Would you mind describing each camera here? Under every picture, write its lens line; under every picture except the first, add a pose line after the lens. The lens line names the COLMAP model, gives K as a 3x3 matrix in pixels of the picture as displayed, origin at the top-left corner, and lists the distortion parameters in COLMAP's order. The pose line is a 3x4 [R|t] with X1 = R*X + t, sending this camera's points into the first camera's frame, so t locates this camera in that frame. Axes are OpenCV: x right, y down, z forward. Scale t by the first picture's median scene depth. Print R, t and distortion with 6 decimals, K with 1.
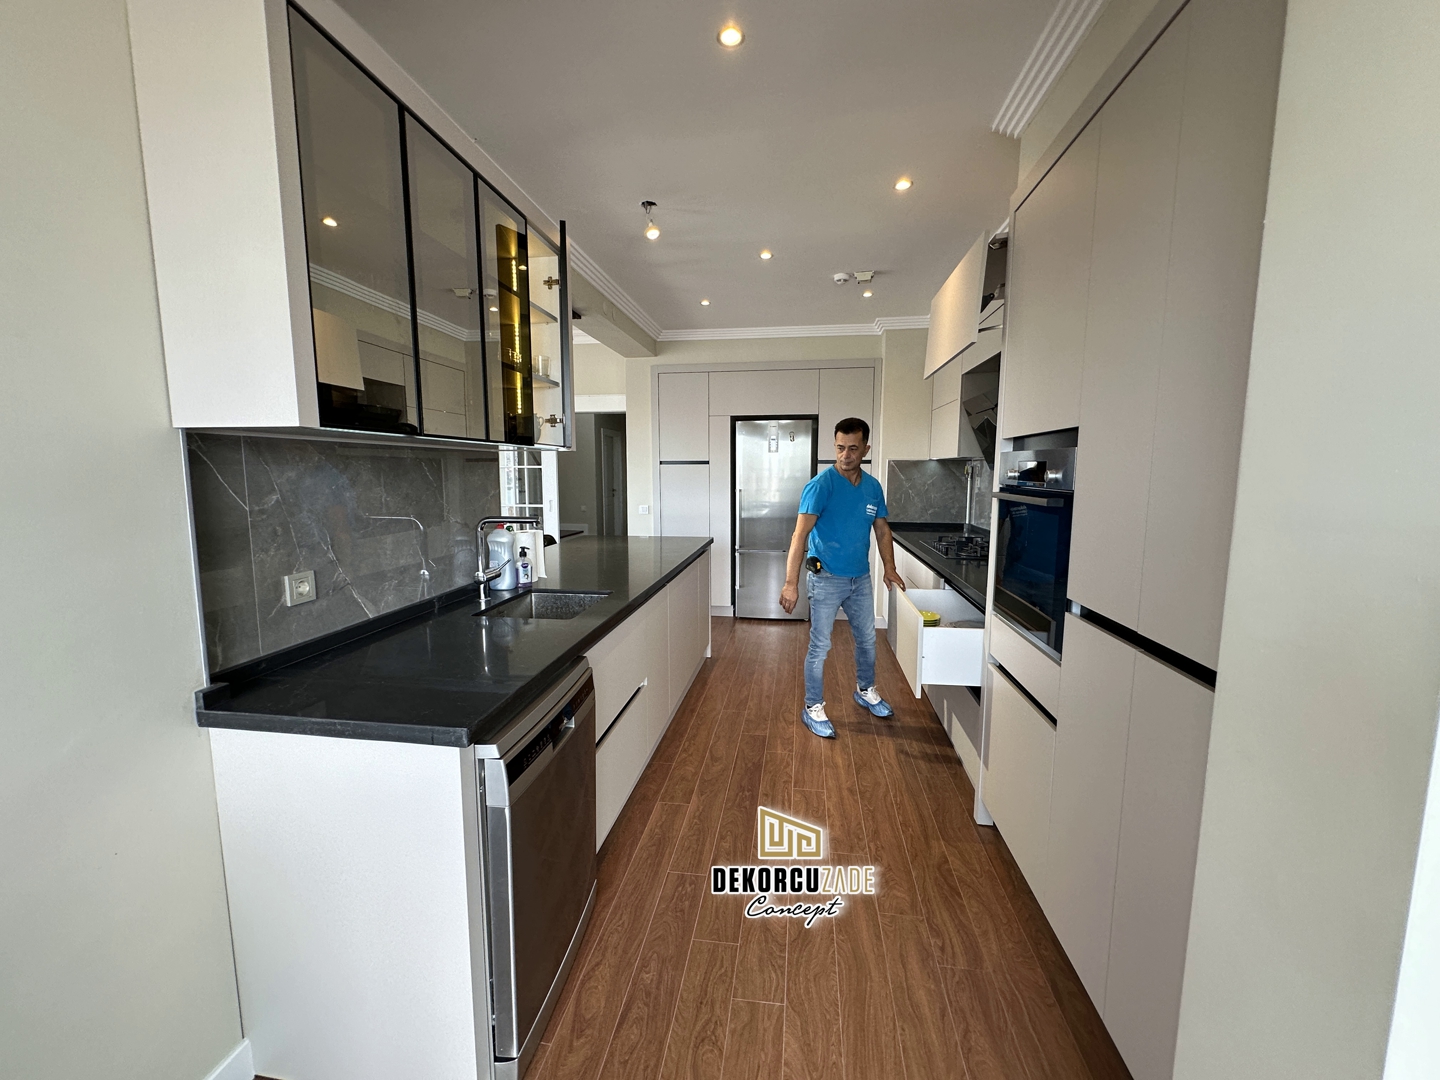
lens RADIAL K [[575.6, 0, 720.4], [0, 575.6, 541.2], [0, 0, 1]] dist [-0.003374, 0.000807]
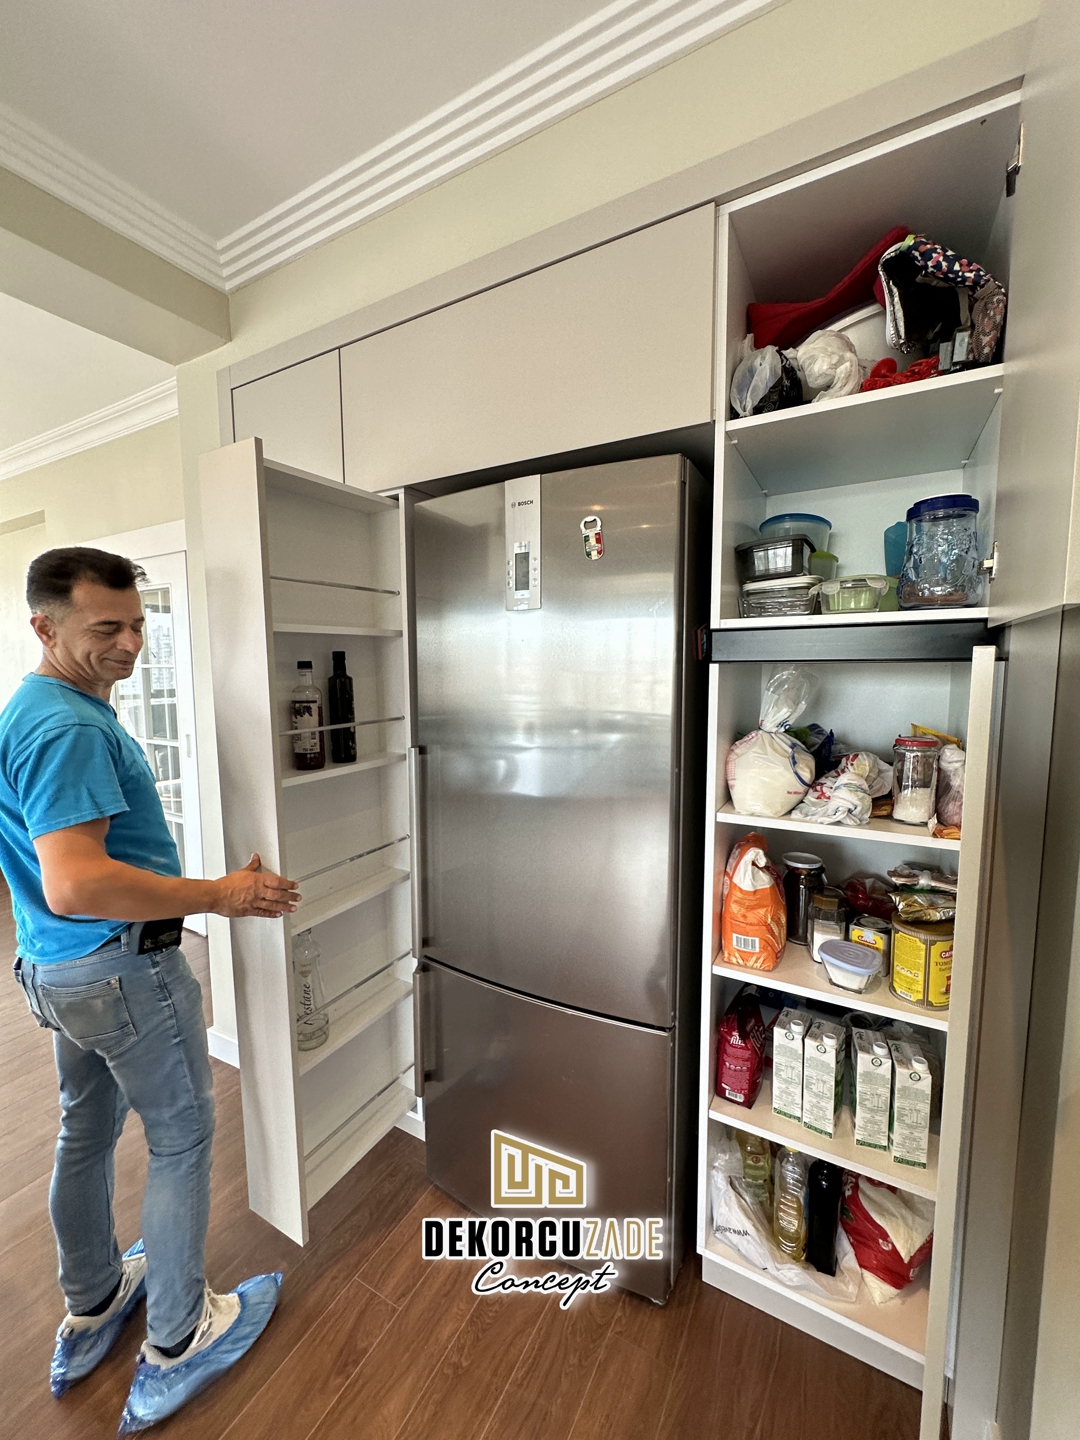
lens RADIAL K [[575.6, 0, 538.5], [0, 575.6, 718.5], [0, 0, 1]] dist [-0.003374, 0.000807]
pose [[0.932746, 0.028955, -0.359370, 0.202042], [-0.039452, 0.998981, -0.021907, -0.108999], [0.358369, 0.034611, 0.932938, 0.826061]]
